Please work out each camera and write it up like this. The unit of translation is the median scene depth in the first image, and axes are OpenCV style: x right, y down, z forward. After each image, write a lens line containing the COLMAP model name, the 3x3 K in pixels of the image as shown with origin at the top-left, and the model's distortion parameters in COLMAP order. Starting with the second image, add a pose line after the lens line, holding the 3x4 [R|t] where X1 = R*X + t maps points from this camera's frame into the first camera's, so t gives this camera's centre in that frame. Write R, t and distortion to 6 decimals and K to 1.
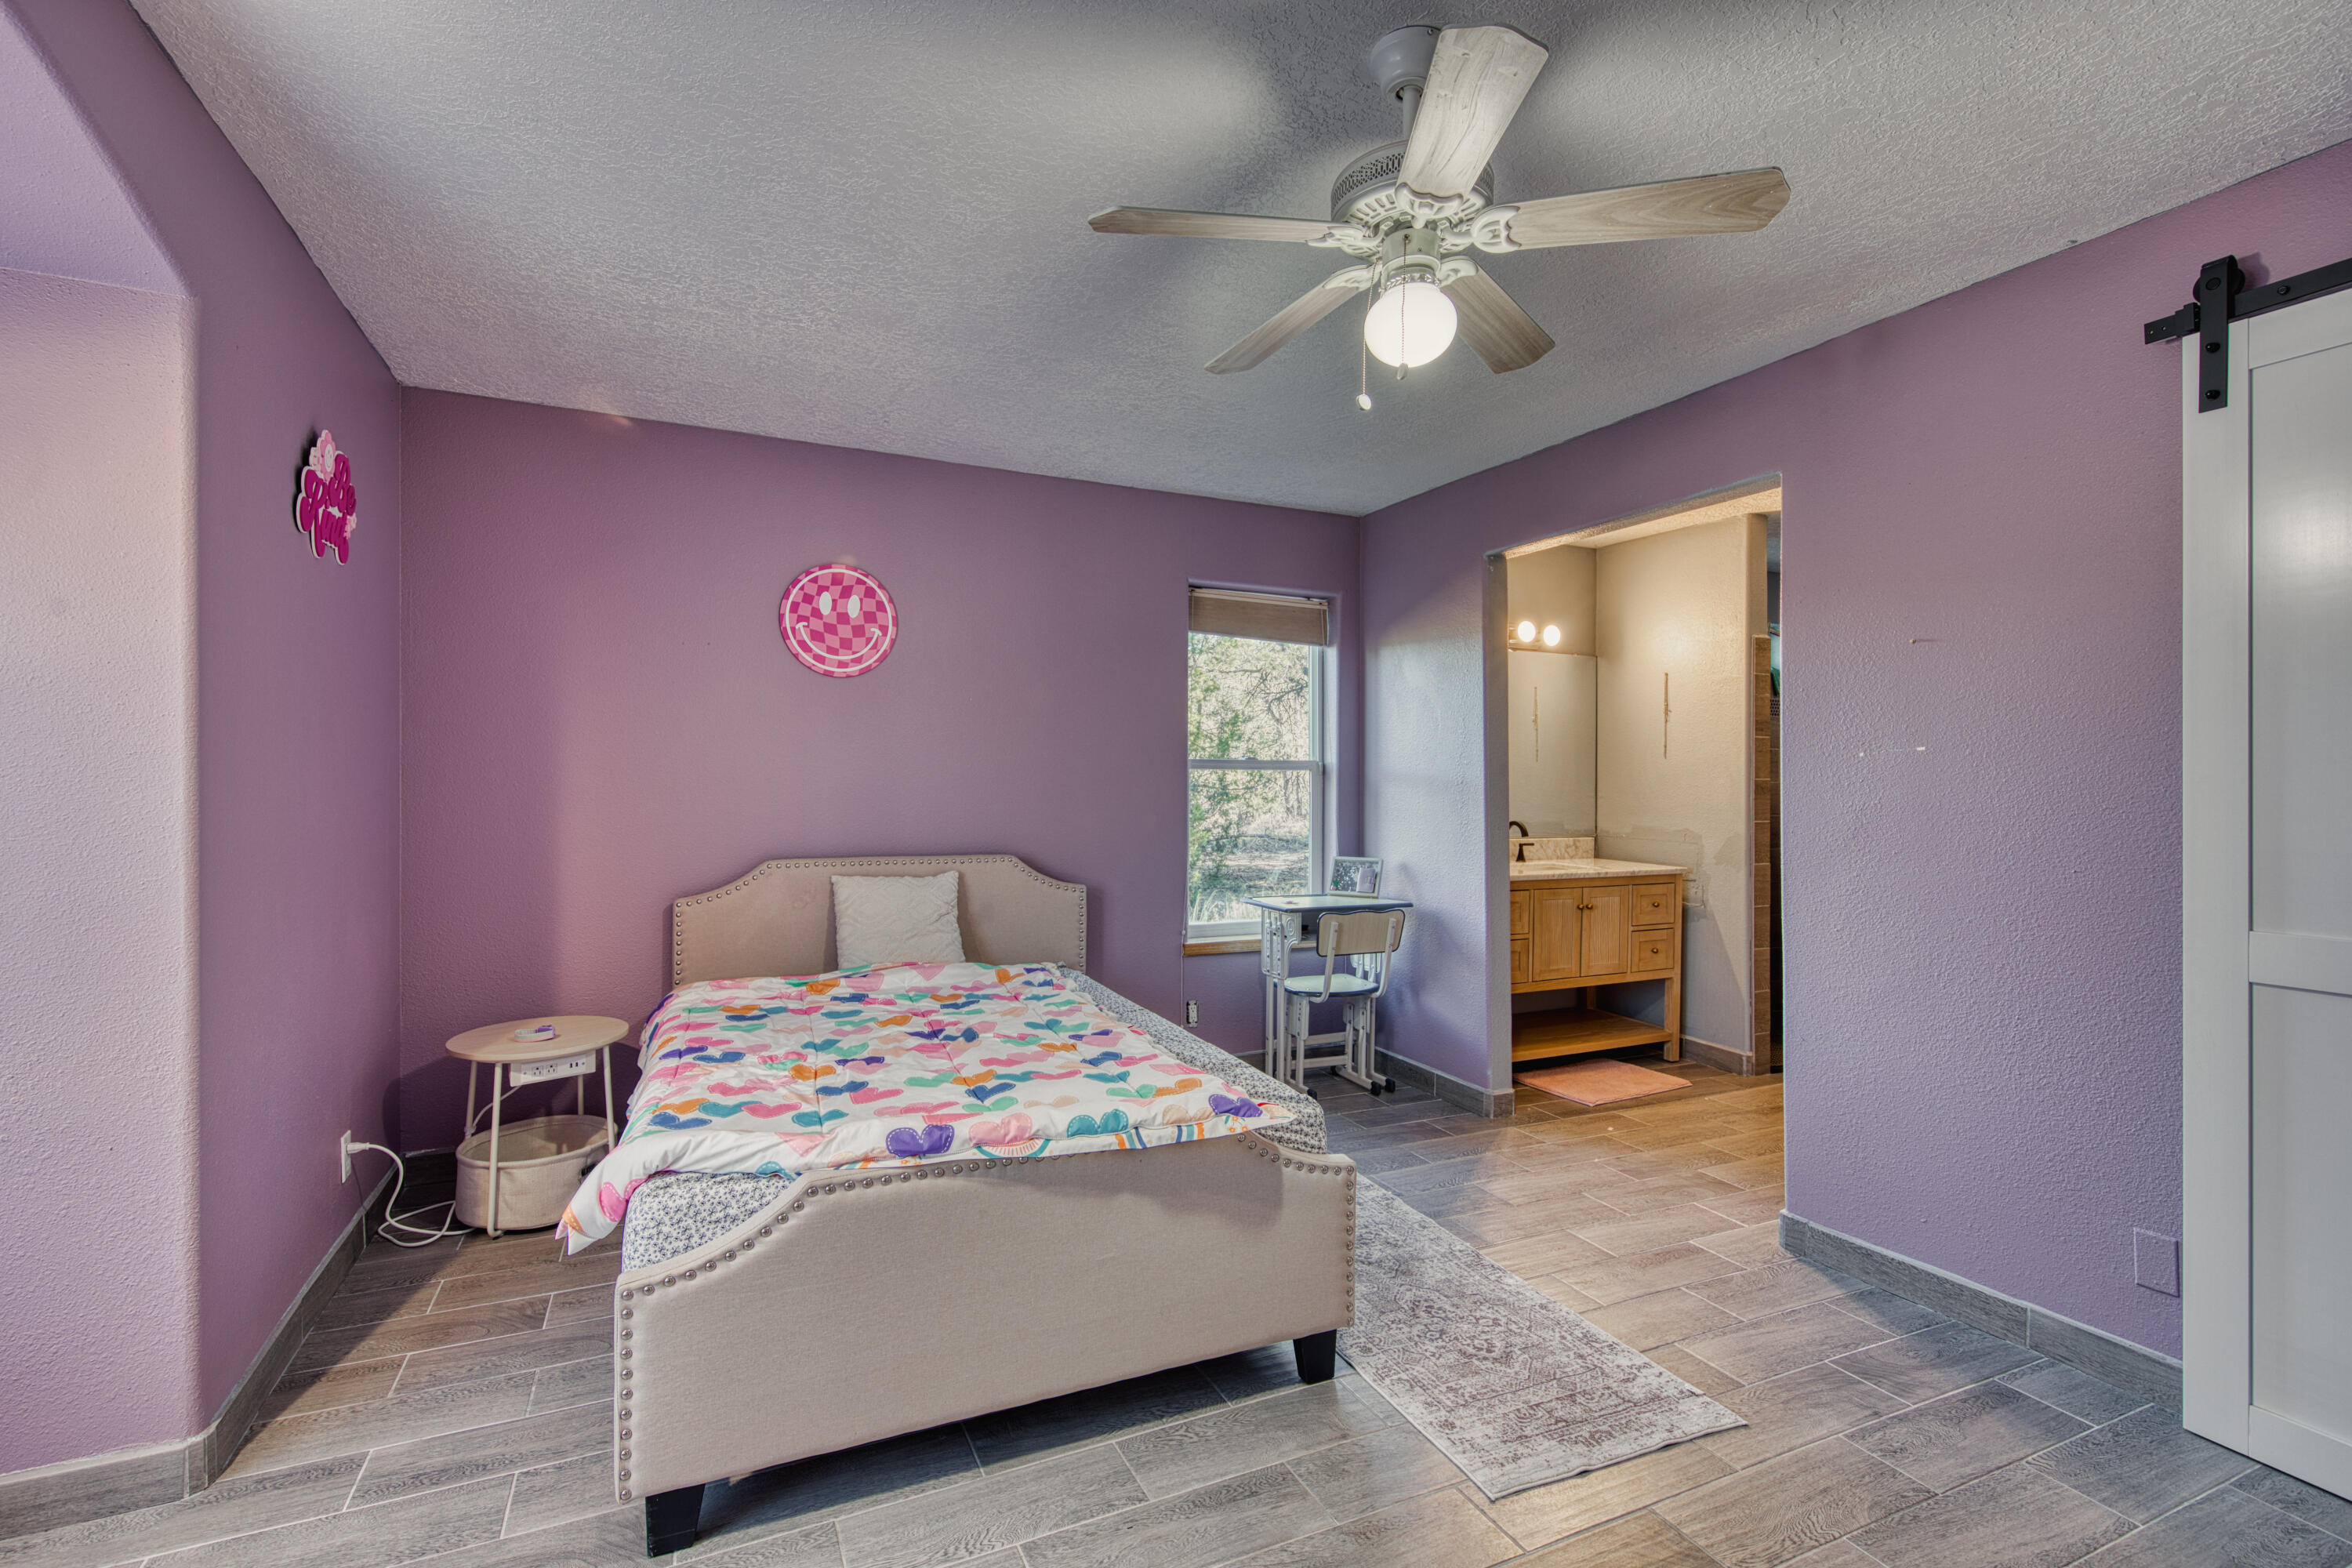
lens RADIAL K [[1039.1, 0, 1176.0], [0, 1039.1, 784.0], [0, 0, 1]] dist [0.003336, 0.000166]
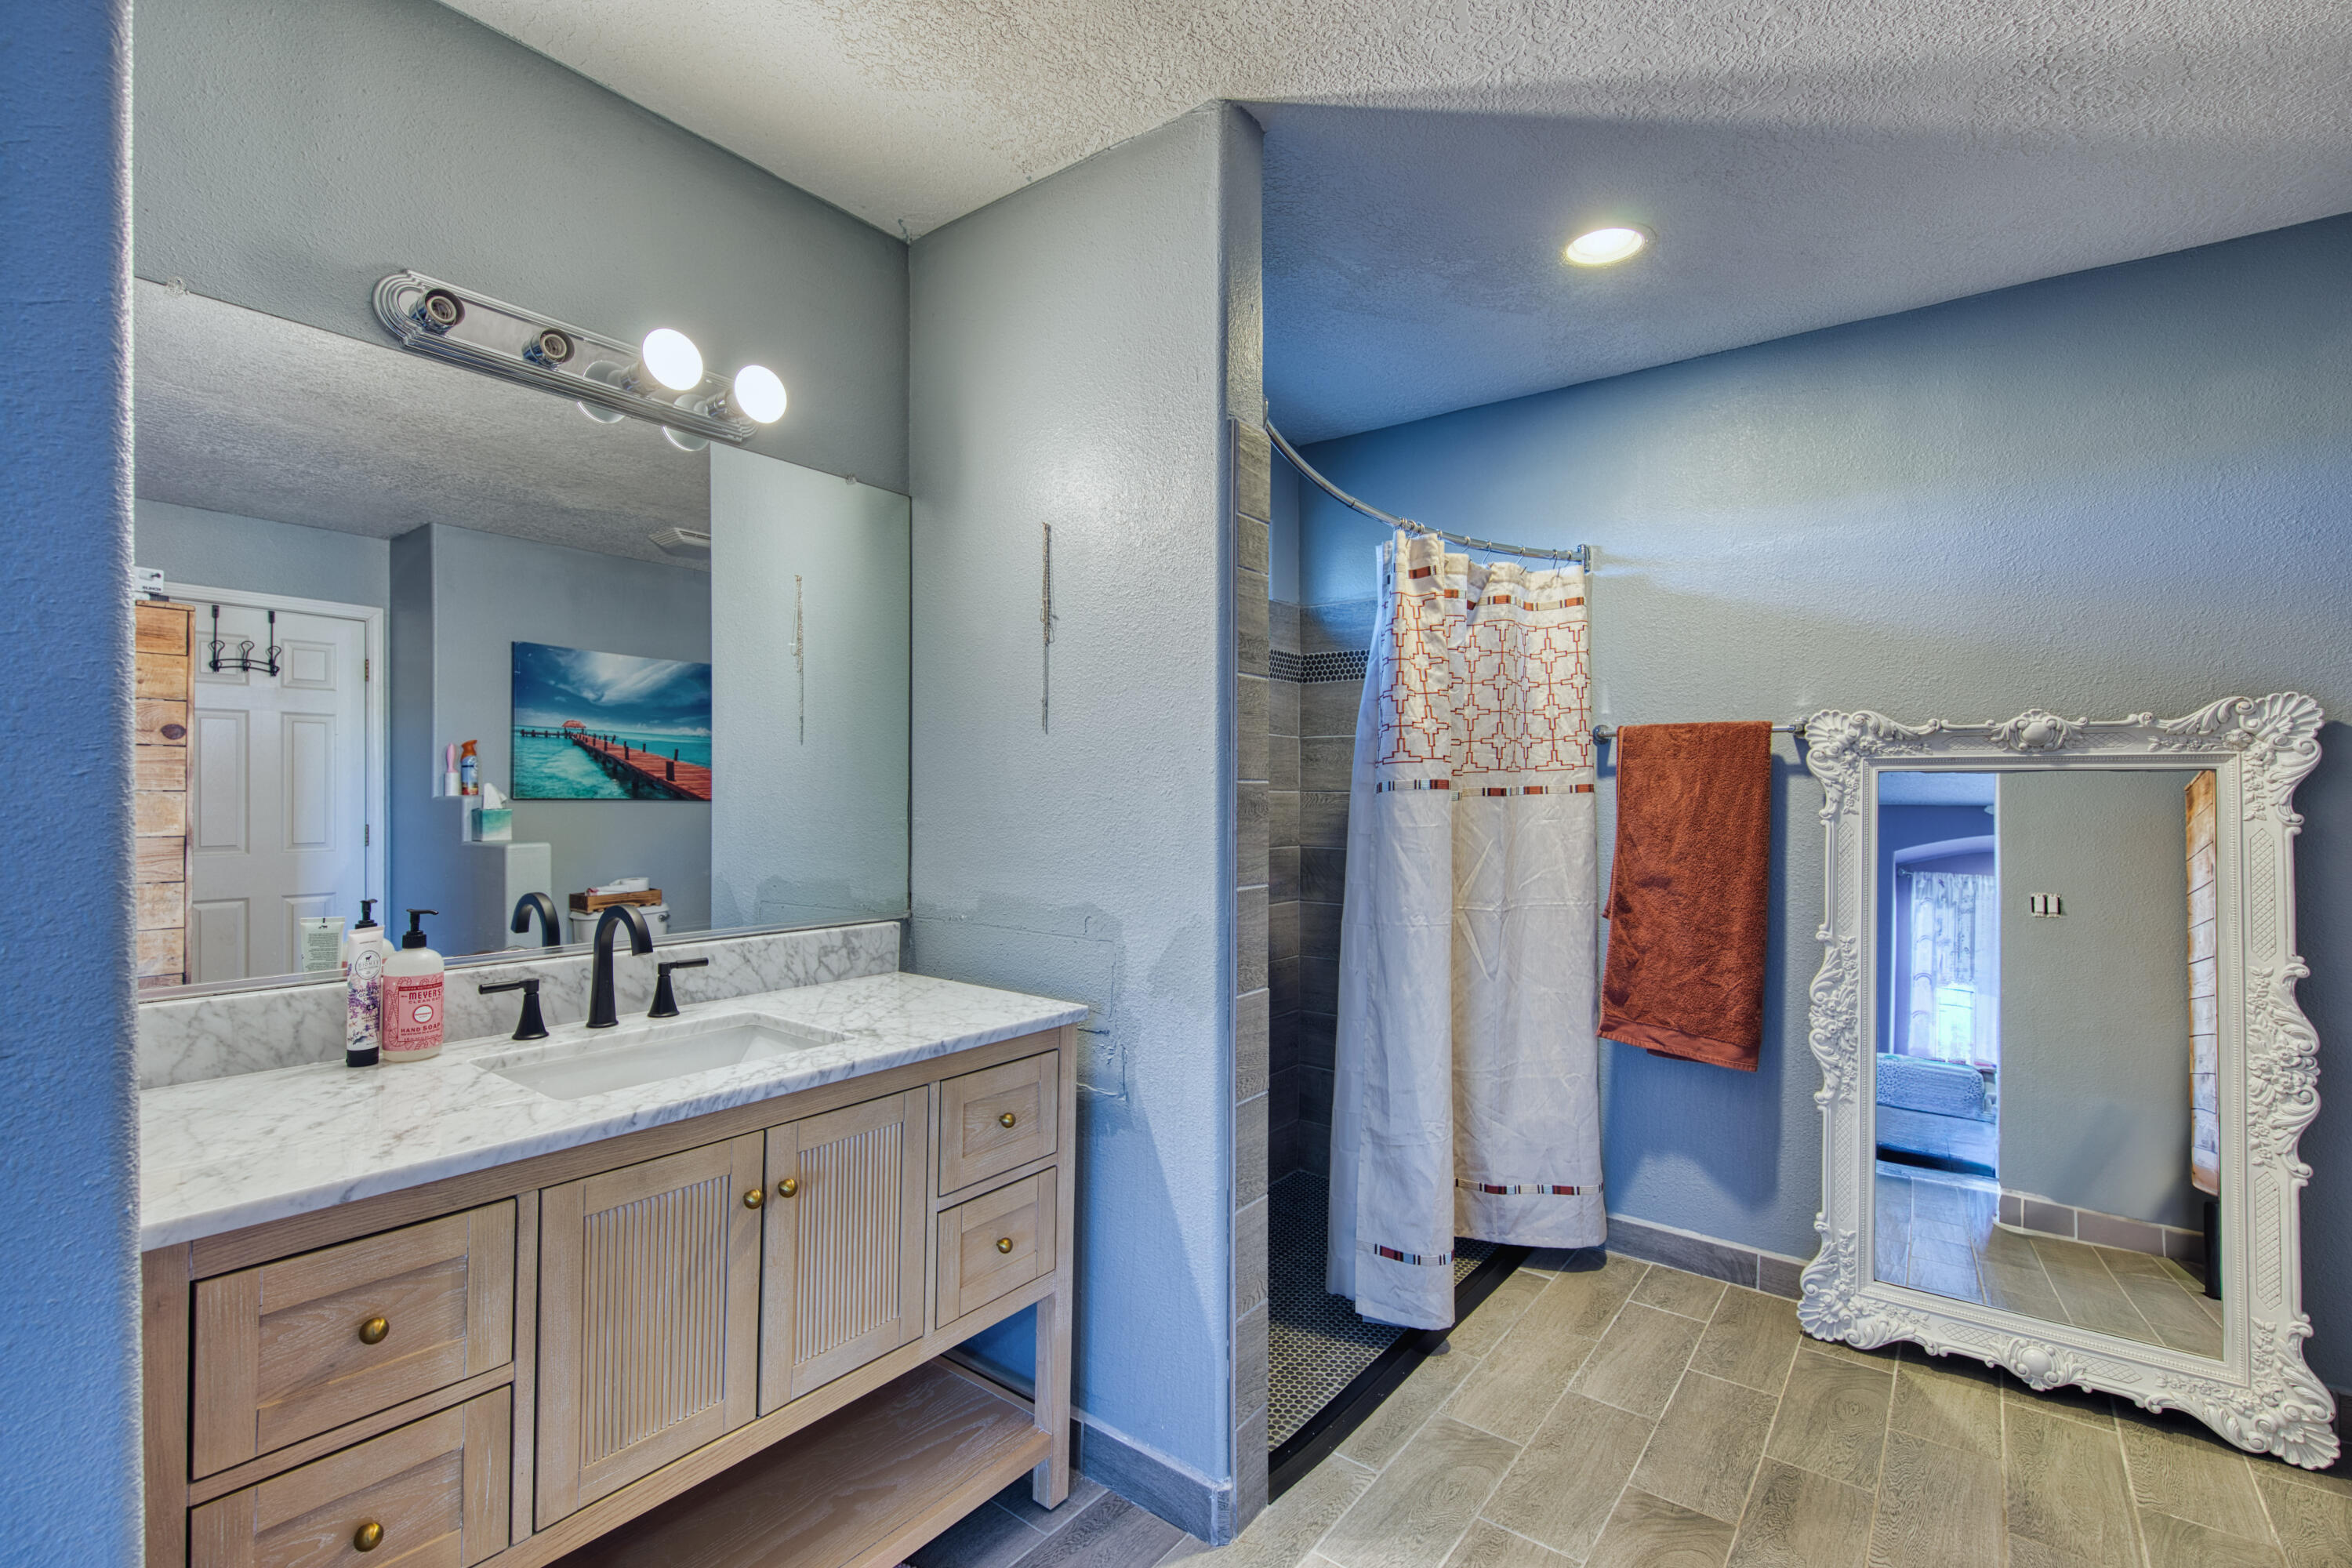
lens RADIAL K [[1039.1, 0, 1176.0], [0, 1039.1, 784.0], [0, 0, 1]] dist [0.003336, 0.000166]
pose [[0.885338, 0.006531, 0.464902, 0.331682], [-0.002049, 0.999946, -0.010144, -0.000070], [-0.464943, 0.008028, 0.885304, 0.624155]]
